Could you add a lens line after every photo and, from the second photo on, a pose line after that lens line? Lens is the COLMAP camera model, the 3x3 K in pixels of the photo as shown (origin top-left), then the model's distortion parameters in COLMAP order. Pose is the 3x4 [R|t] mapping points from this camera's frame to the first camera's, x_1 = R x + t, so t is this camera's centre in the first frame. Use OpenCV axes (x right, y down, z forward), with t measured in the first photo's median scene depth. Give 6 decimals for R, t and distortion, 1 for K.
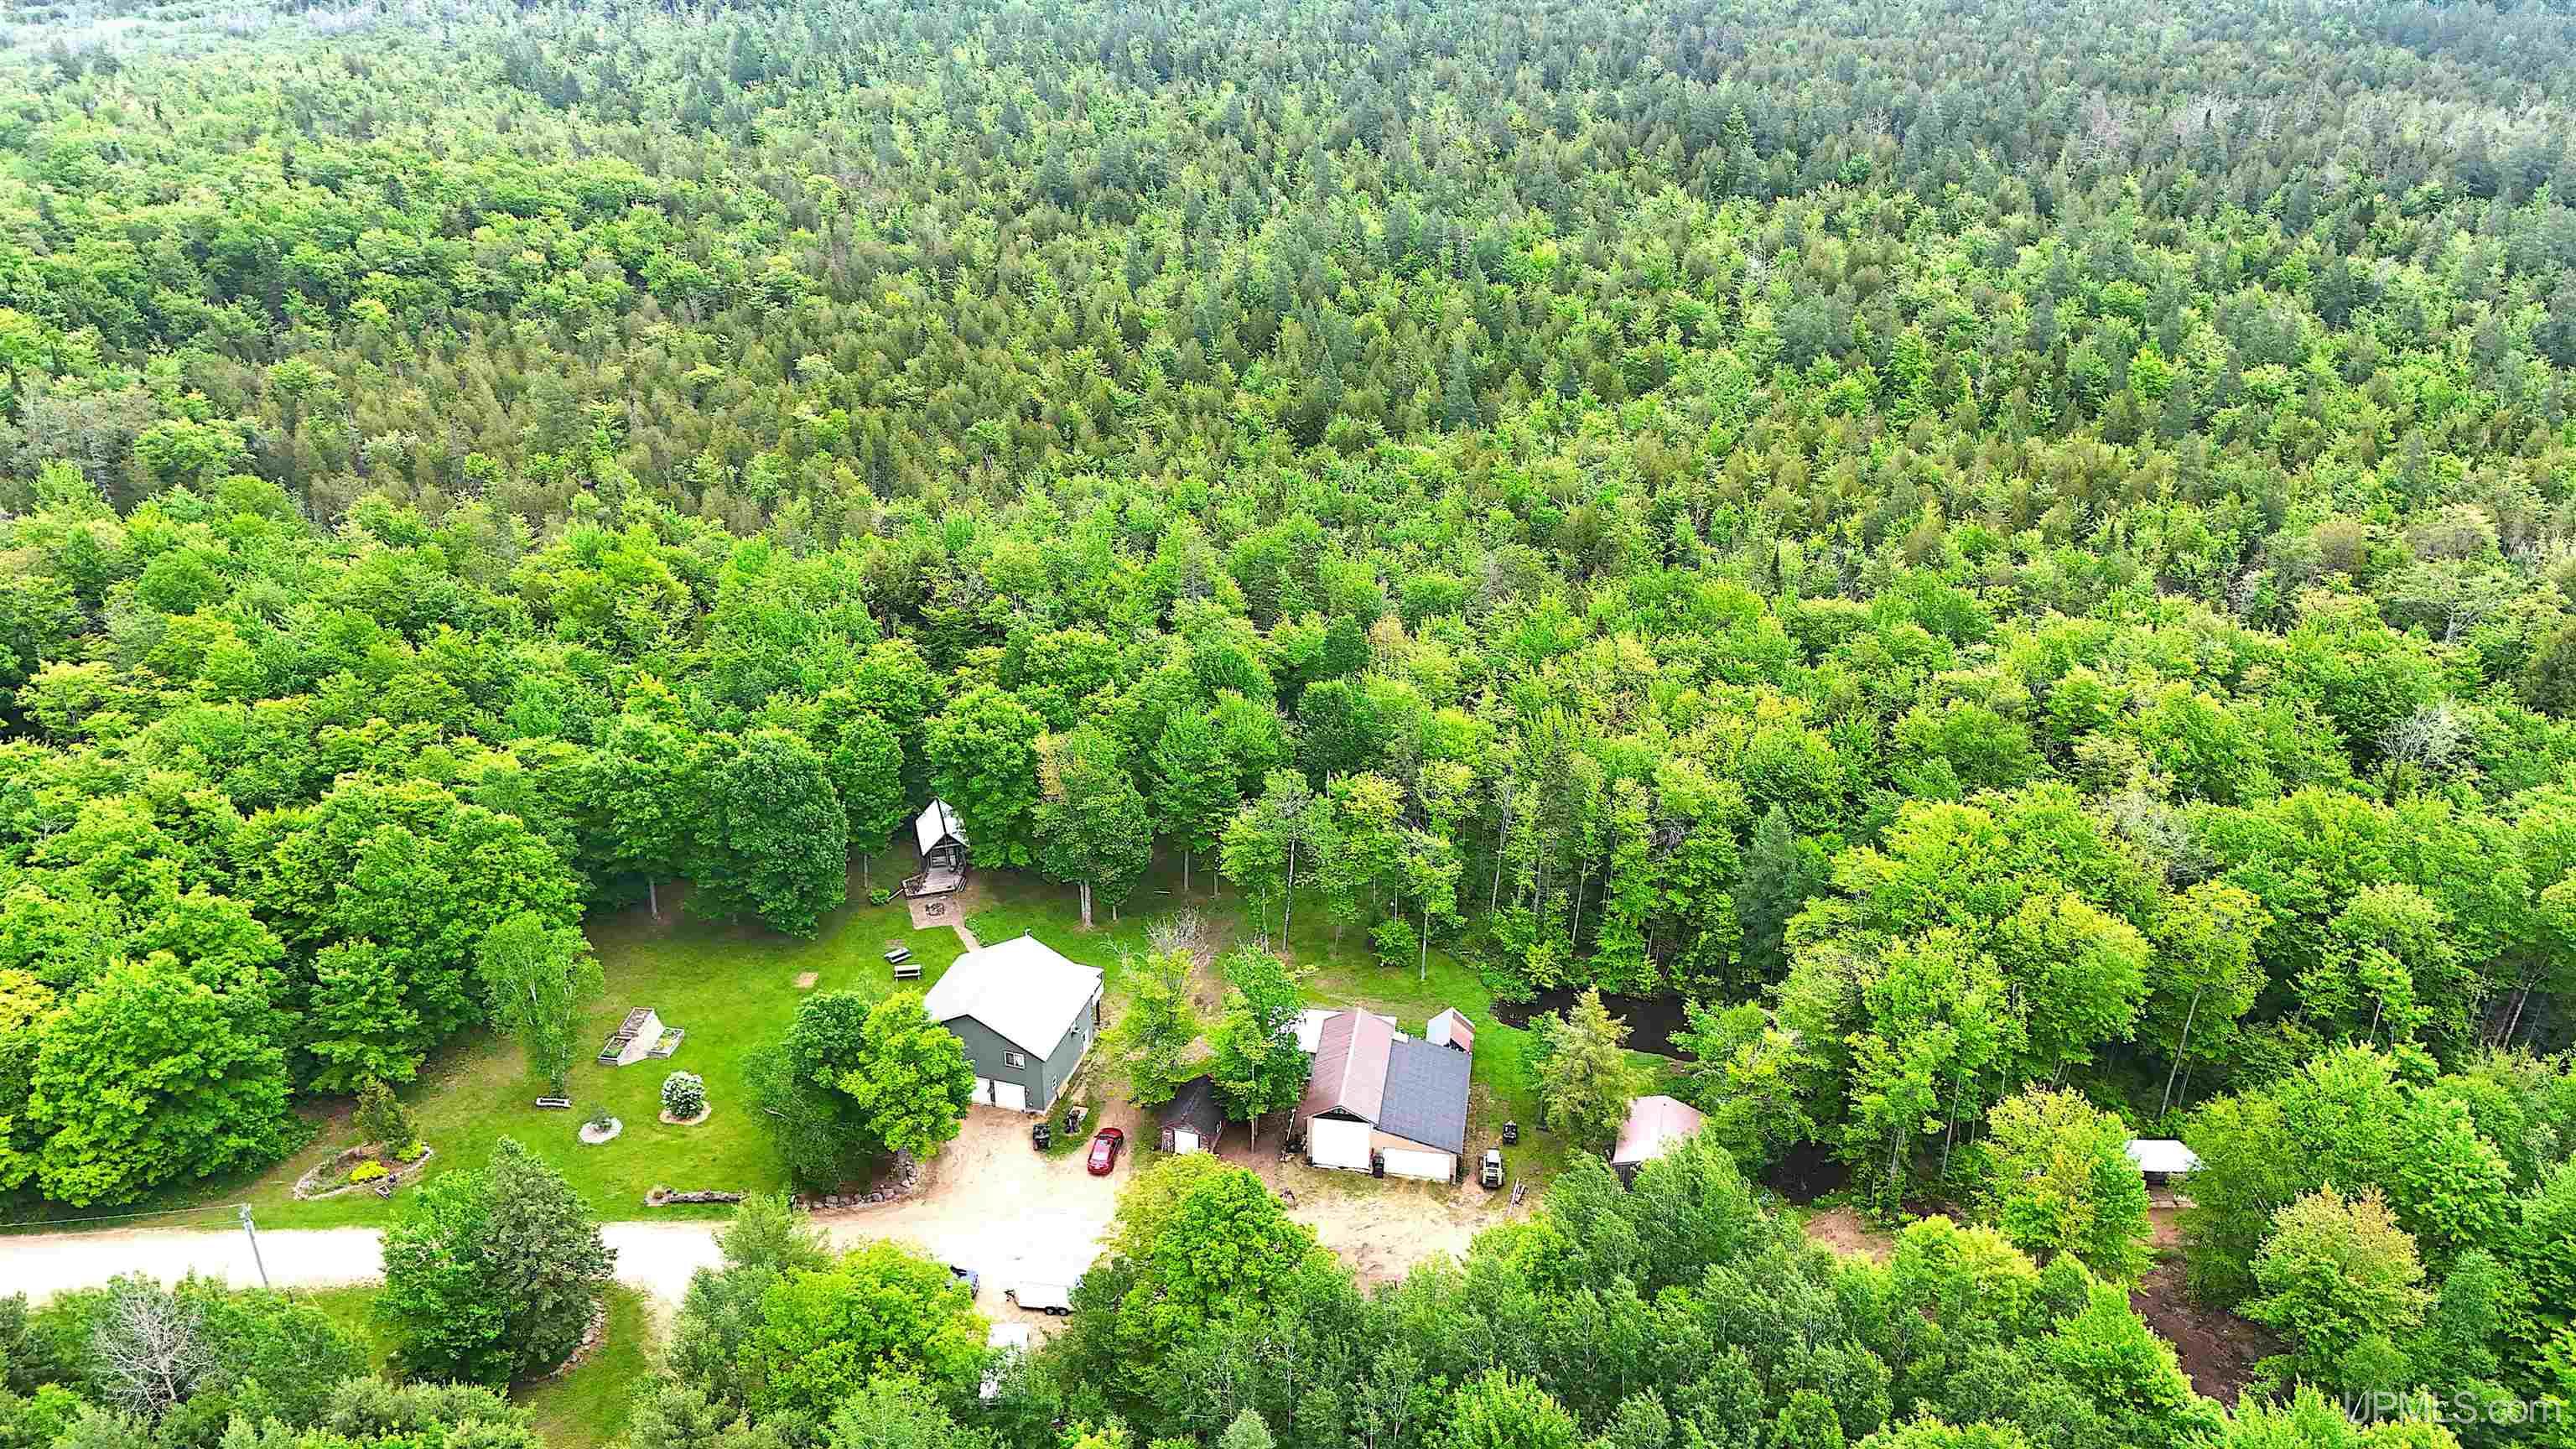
lens RADIAL K [[1901.2, 0, 1300.4], [0, 1901.2, 715.0], [0, 0, 1]] dist [0.074591, -0.069523]
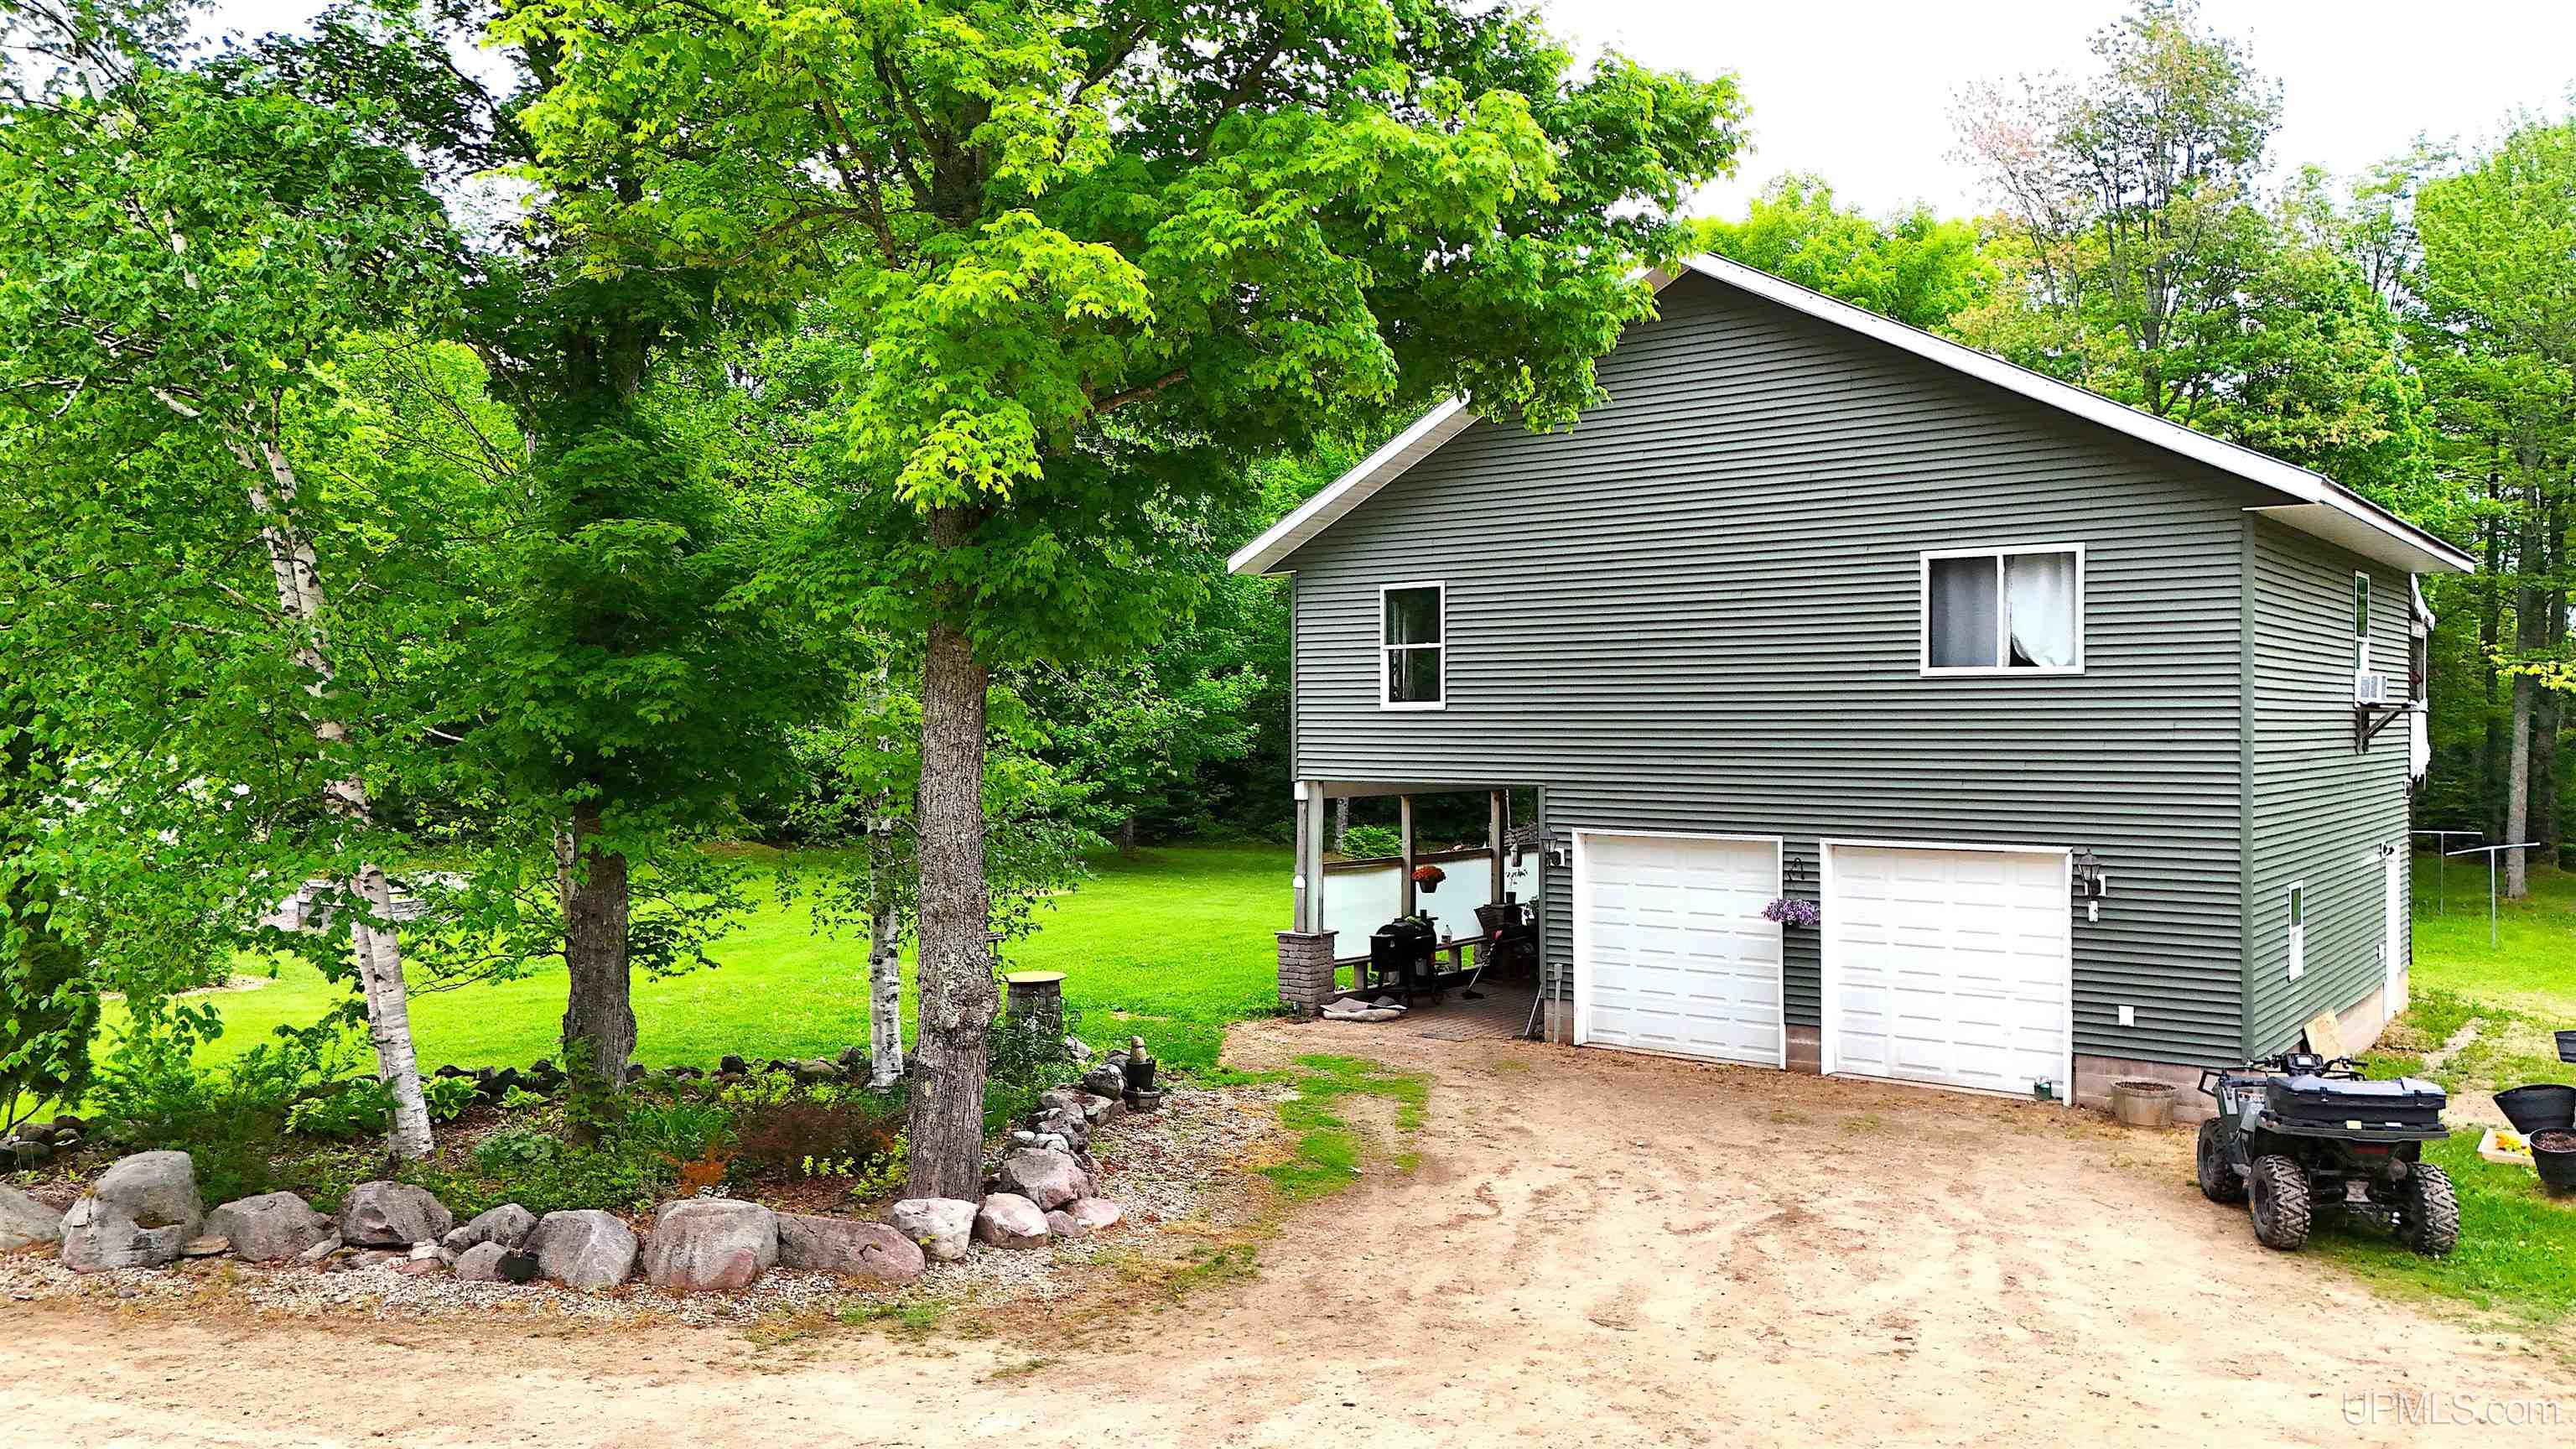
lens RADIAL K [[1901.2, 0, 1281.5], [0, 1901.2, 719.7], [0, 0, 1]] dist [0.074591, -0.069523]
pose [[0.933320, -0.007801, -0.358960, -0.129623], [-0.151349, 0.898052, -0.413034, 0.216749], [0.325587, 0.439821, 0.836989, 0.764746]]
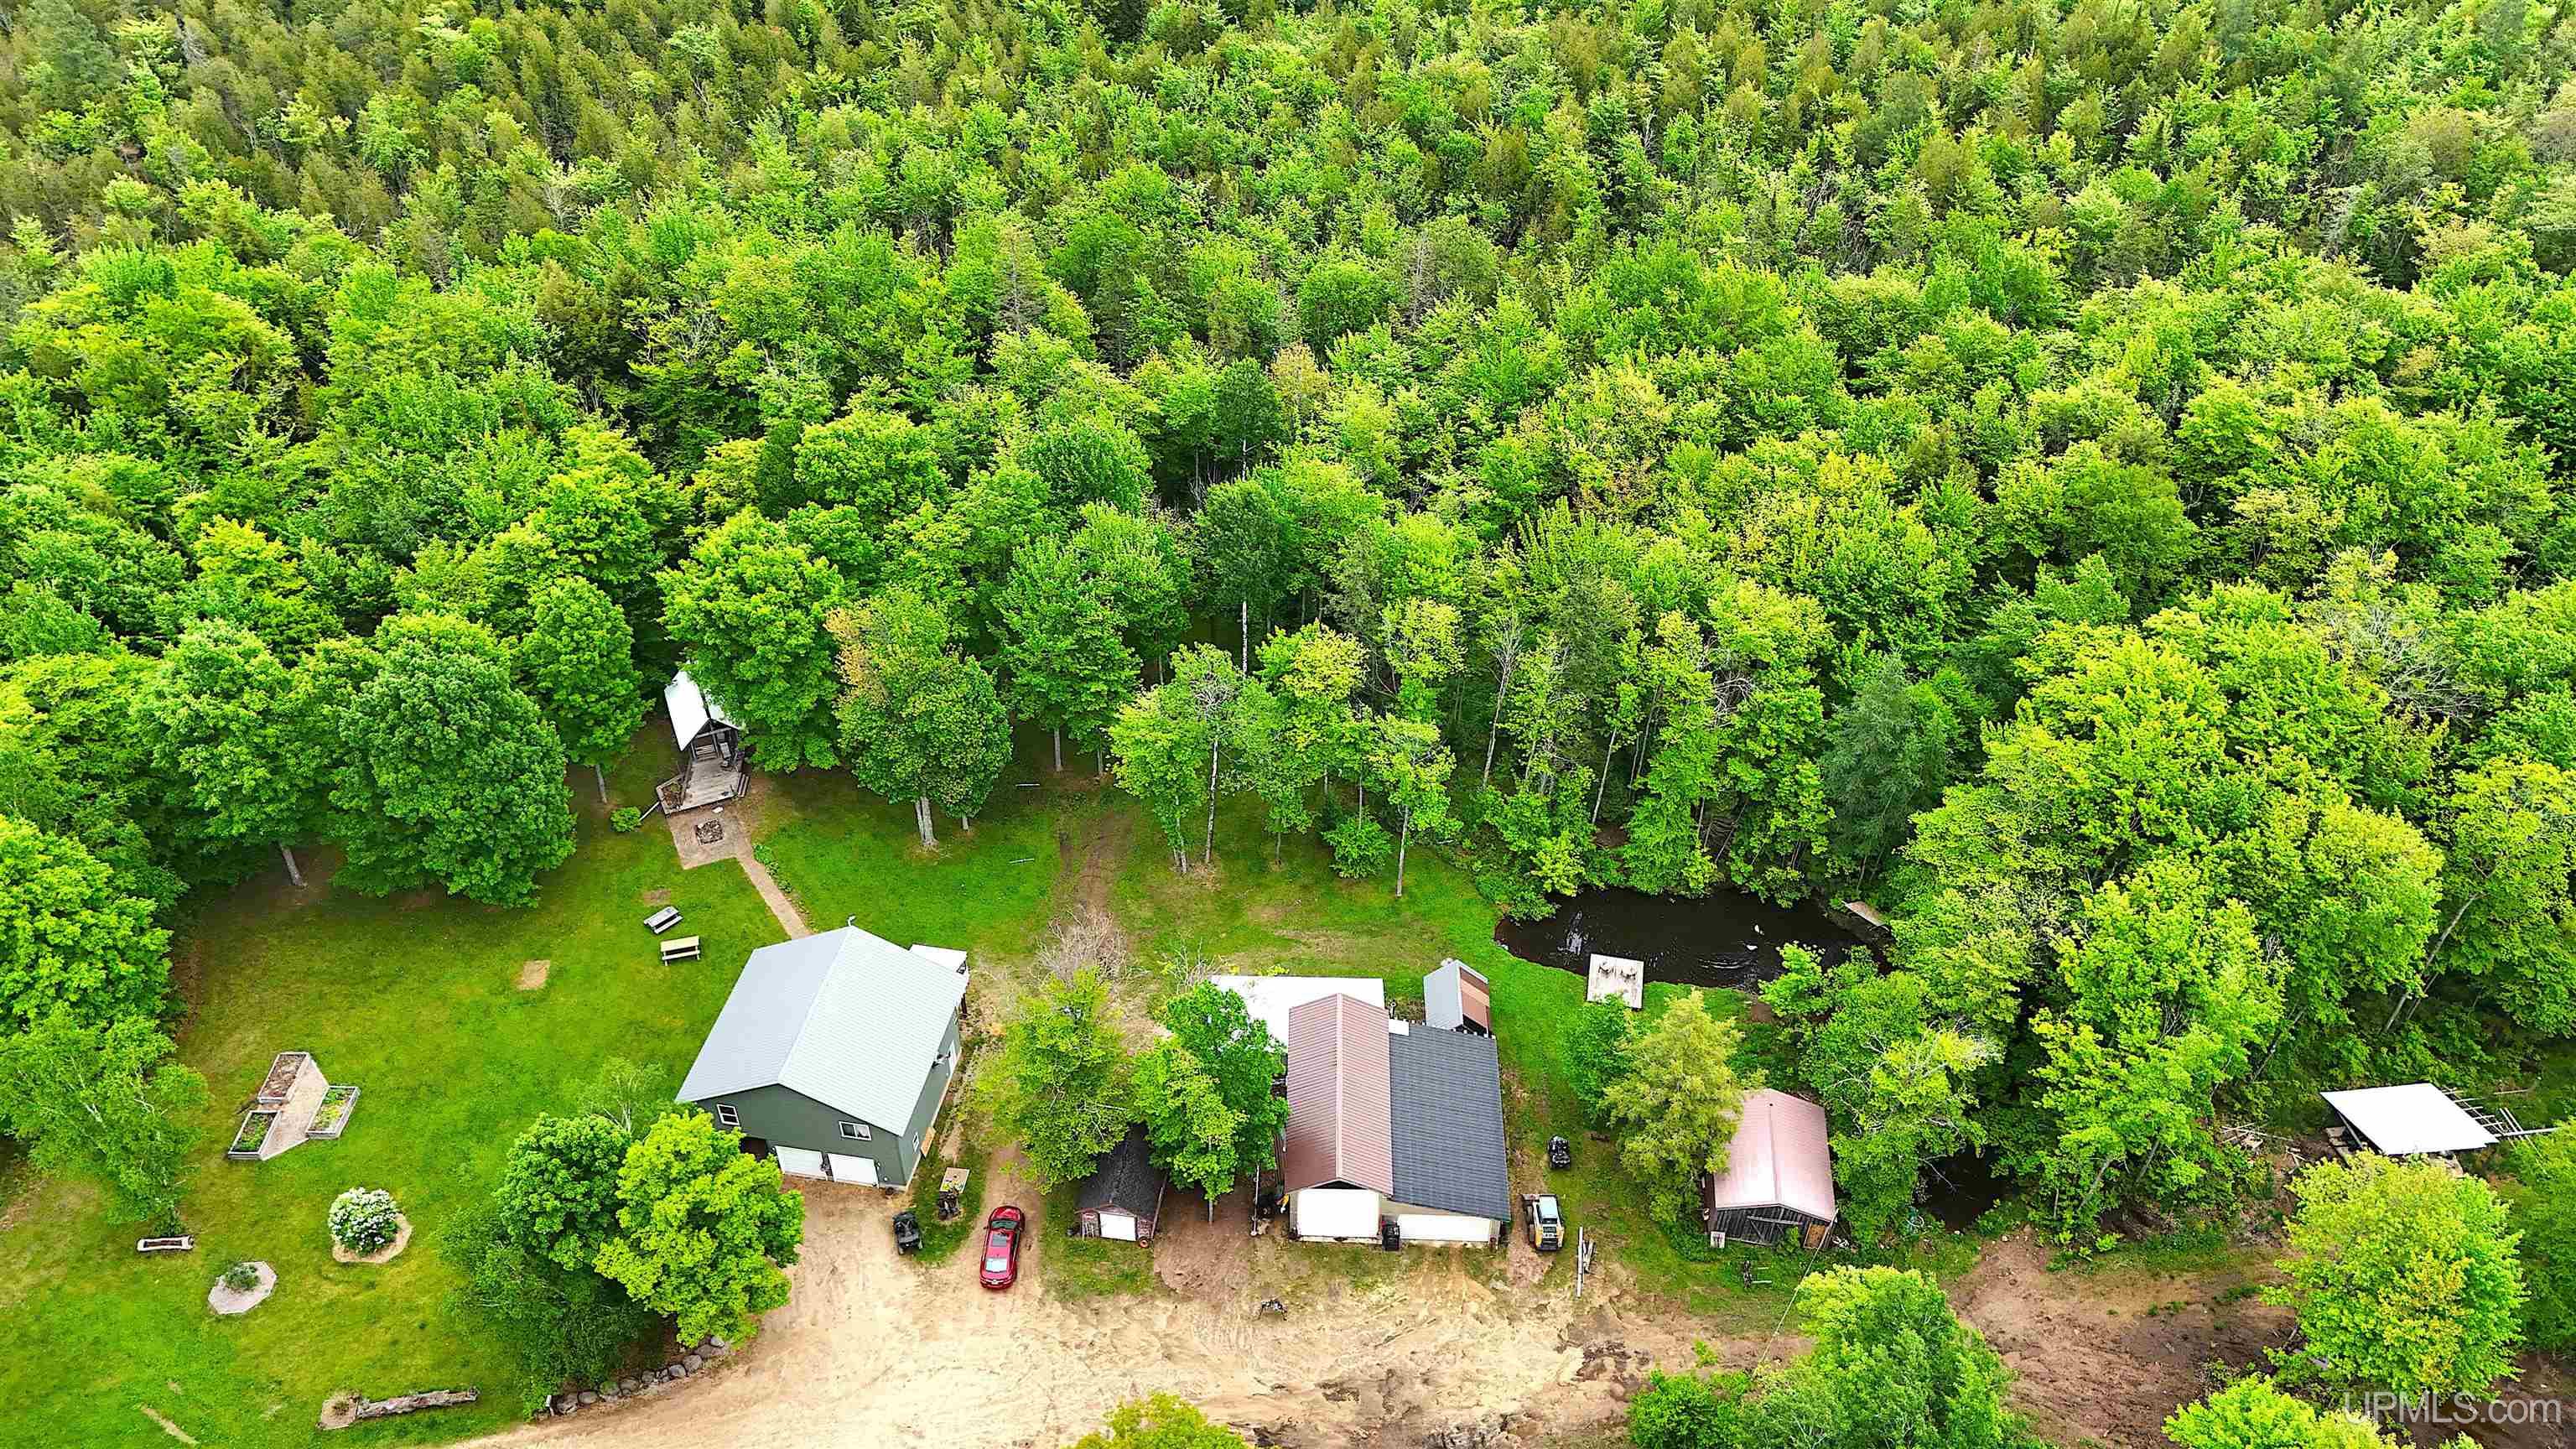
lens RADIAL K [[1901.2, 0, 1297.0], [0, 1901.2, 727.7], [0, 0, 1]] dist [0.074591, -0.069523]
pose [[0.992183, -0.078132, 0.097302, -0.041309], [0.051554, 0.966723, 0.250575, -0.109369], [-0.113642, -0.243600, 0.963195, 0.305409]]
